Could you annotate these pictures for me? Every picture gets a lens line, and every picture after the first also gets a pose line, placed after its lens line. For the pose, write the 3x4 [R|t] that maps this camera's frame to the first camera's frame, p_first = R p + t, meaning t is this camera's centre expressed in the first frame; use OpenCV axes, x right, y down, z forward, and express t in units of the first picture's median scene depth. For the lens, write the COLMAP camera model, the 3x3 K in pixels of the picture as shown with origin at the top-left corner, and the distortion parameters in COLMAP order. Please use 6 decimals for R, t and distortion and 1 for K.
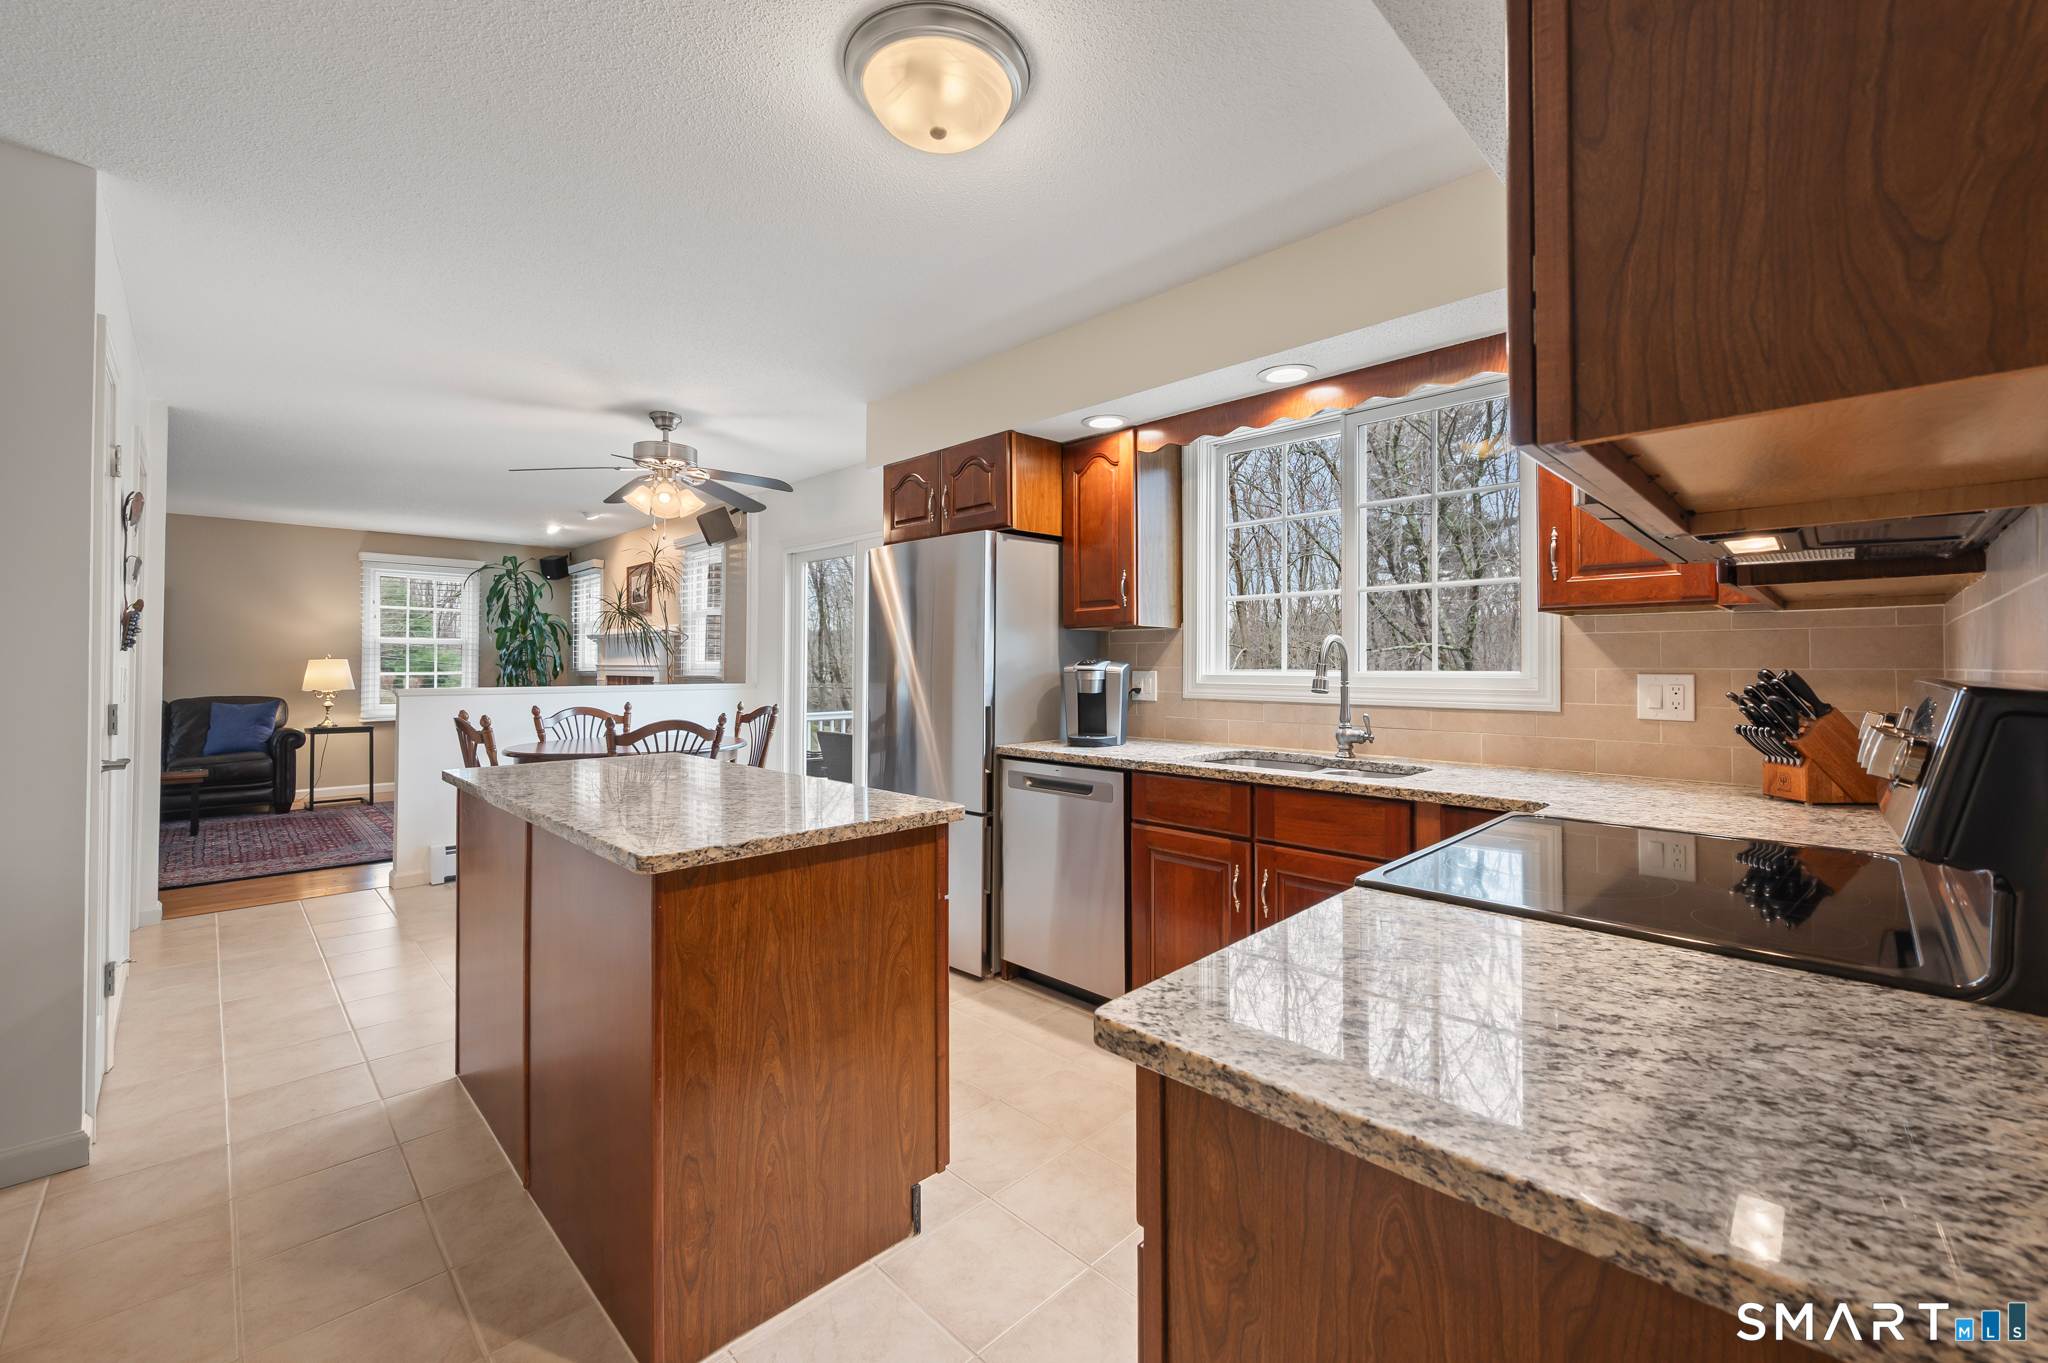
lens RADIAL K [[826.7, 0, 1030.8], [0, 826.7, 664.6], [0, 0, 1]] dist [-0.000188, -0.000194]
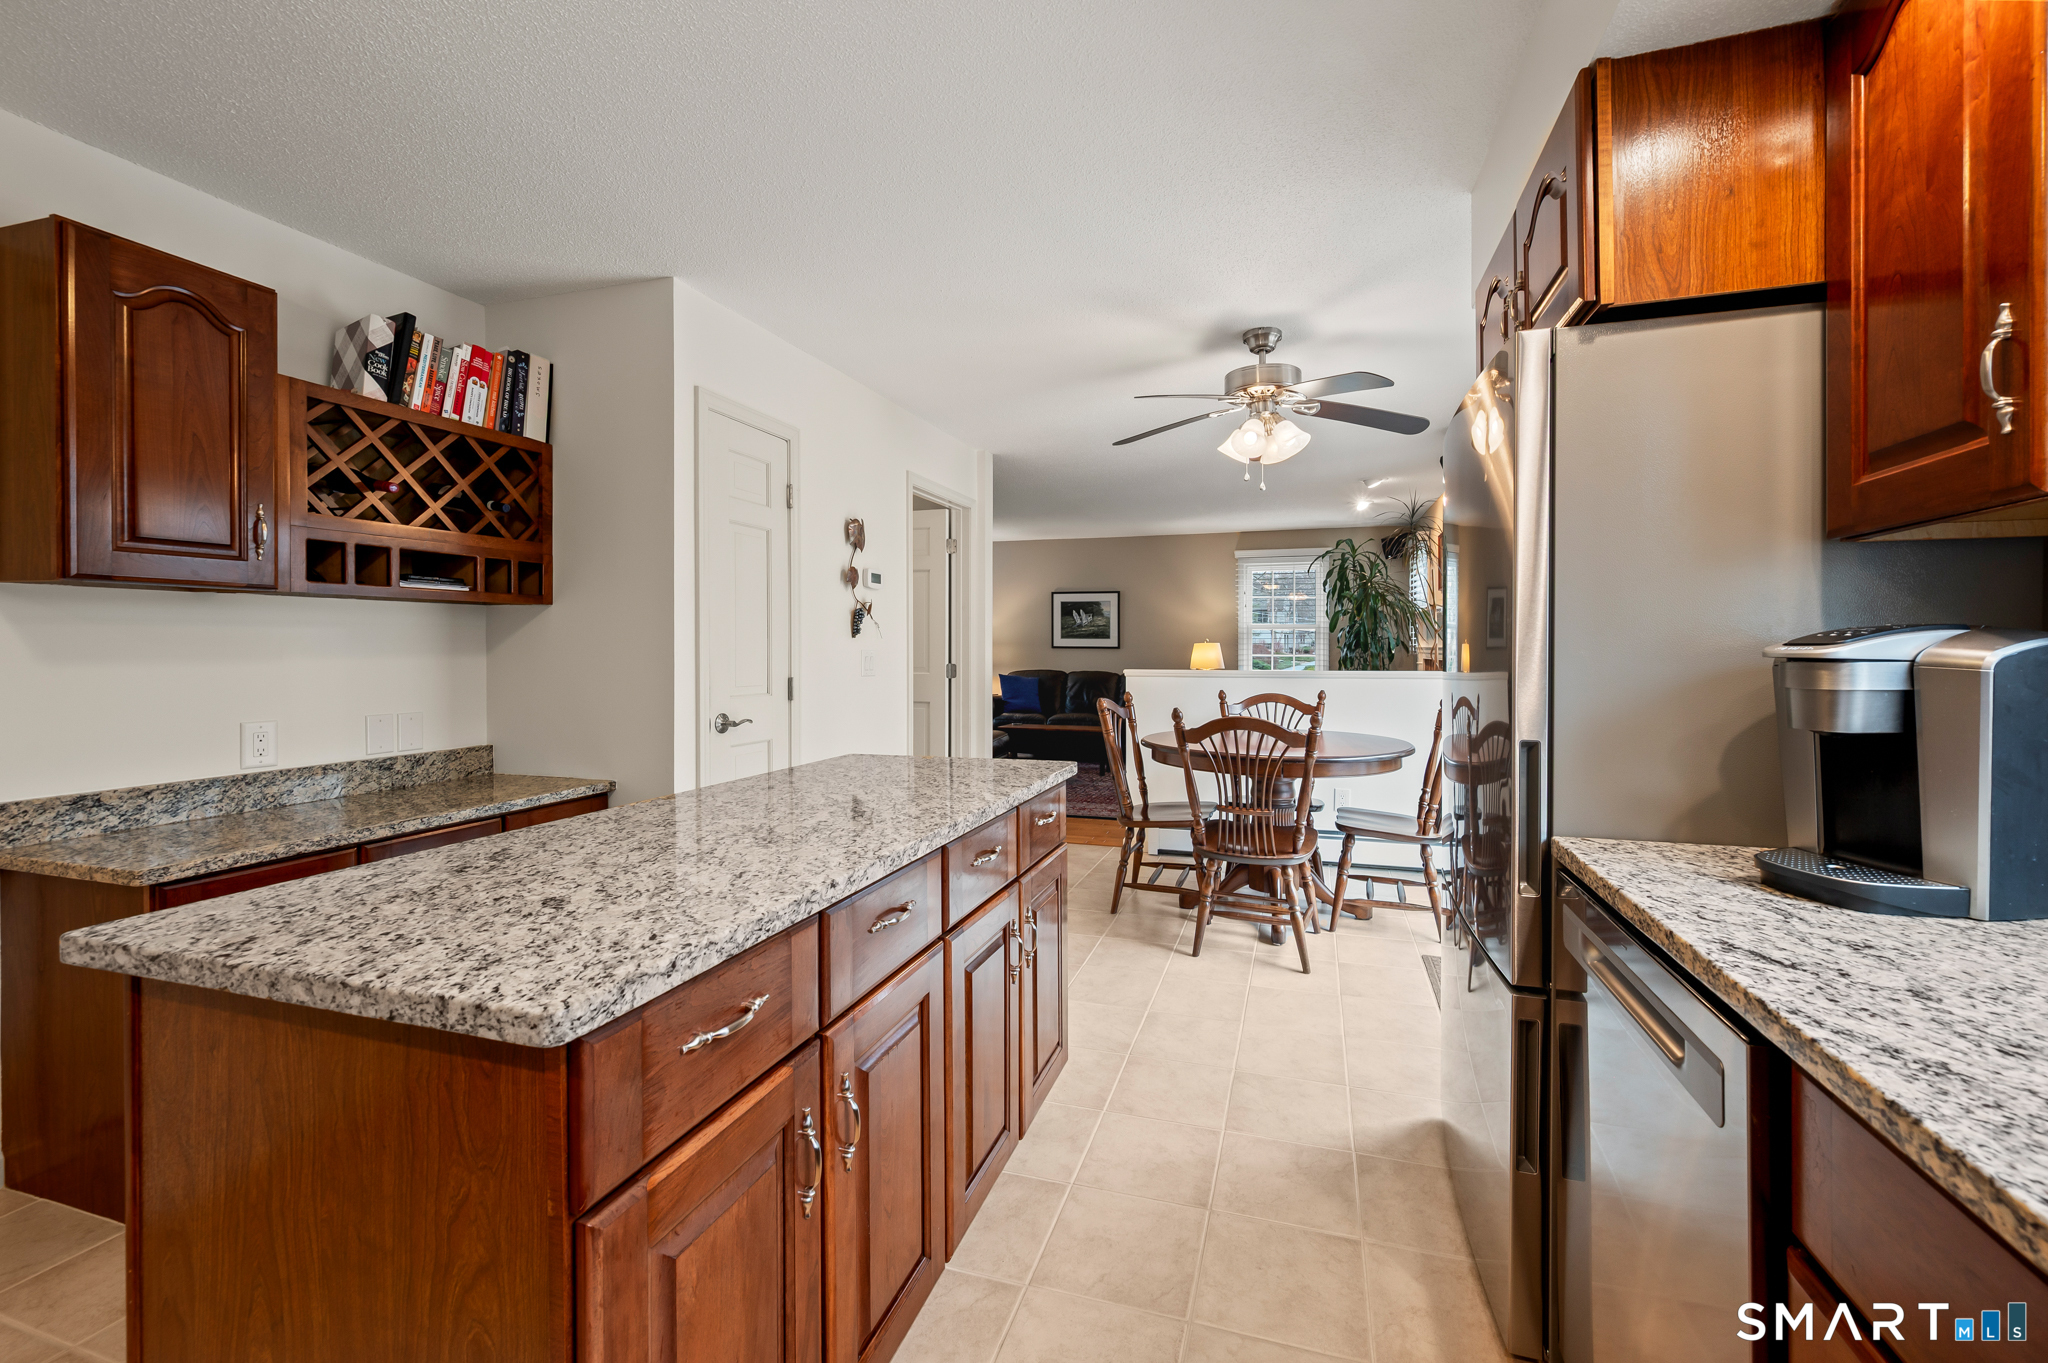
lens RADIAL K [[818.4, 0, 1028.4], [0, 818.4, 655.2], [0, 0, 1]] dist [-0.000534, -0.000100]
pose [[0.471150, 0.005861, -0.882034, 0.196182], [0.002651, 0.999964, 0.008061, 0.001795], [0.882049, -0.006136, 0.471117, 0.559796]]
